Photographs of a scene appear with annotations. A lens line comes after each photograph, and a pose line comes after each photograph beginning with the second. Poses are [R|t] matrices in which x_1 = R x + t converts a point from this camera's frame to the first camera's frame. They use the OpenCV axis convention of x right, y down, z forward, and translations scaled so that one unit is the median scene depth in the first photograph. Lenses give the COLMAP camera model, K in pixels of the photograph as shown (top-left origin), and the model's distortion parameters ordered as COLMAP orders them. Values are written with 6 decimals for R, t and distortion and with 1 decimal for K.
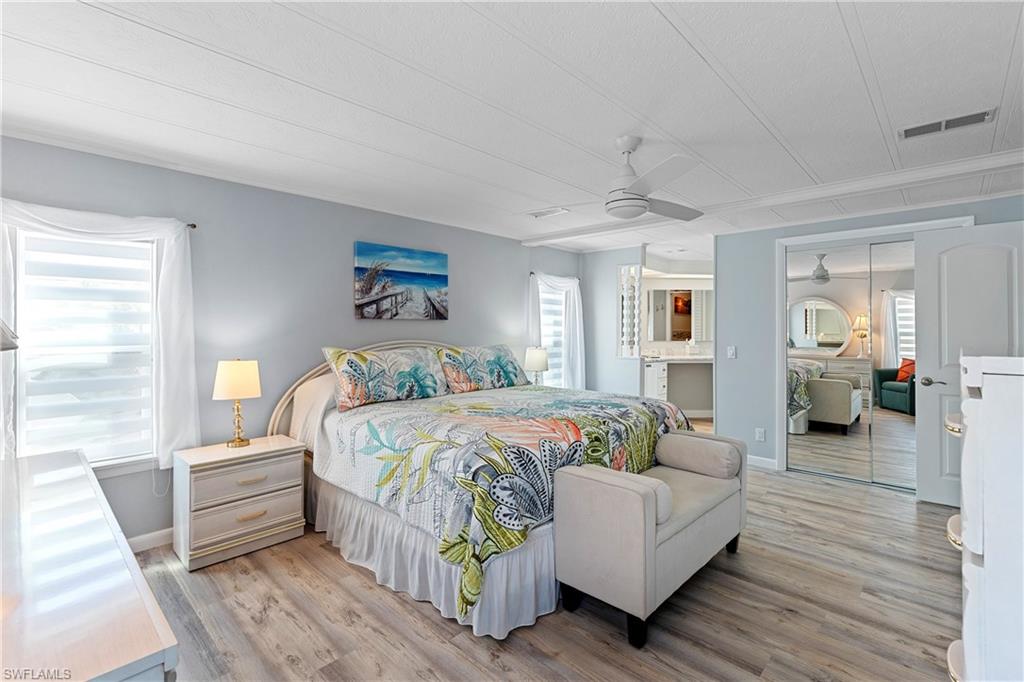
lens RADIAL K [[459.4, 0, 513.2], [0, 459.4, 335.5], [0, 0, 1]] dist [-0.008254, 0.003503]
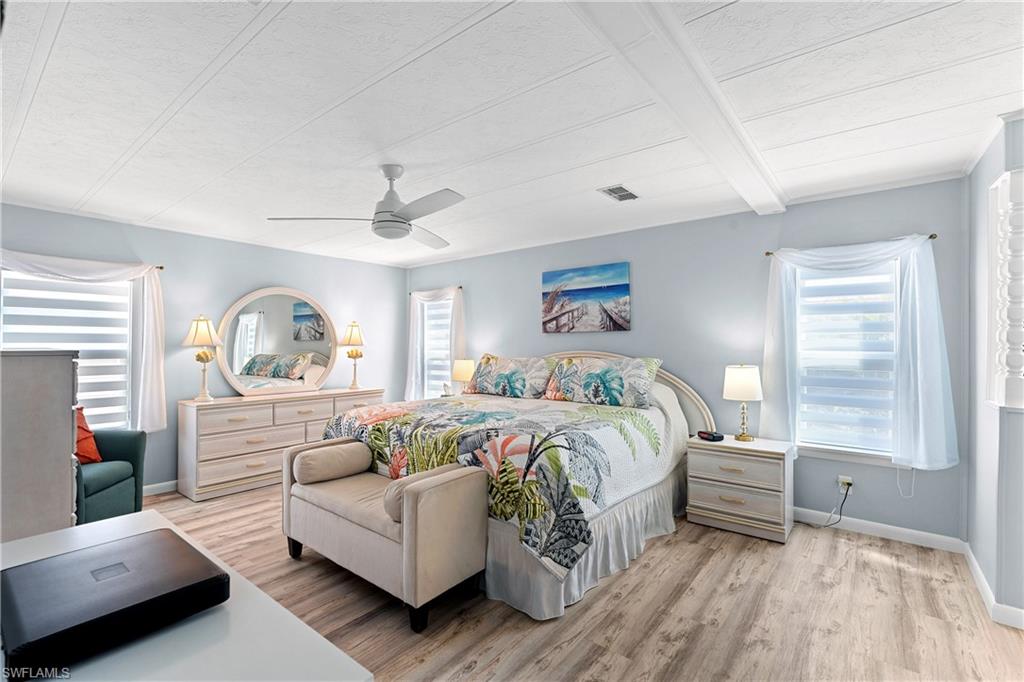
lens RADIAL K [[459.4, 0, 516.8], [0, 459.4, 345.4], [0, 0, 1]] dist [-0.008254, 0.003503]
pose [[0.100073, 0.000727, -0.994980, 0.880675], [-0.007491, 0.999972, -0.000023, -0.001630], [0.994952, 0.007456, 0.100076, 0.762148]]
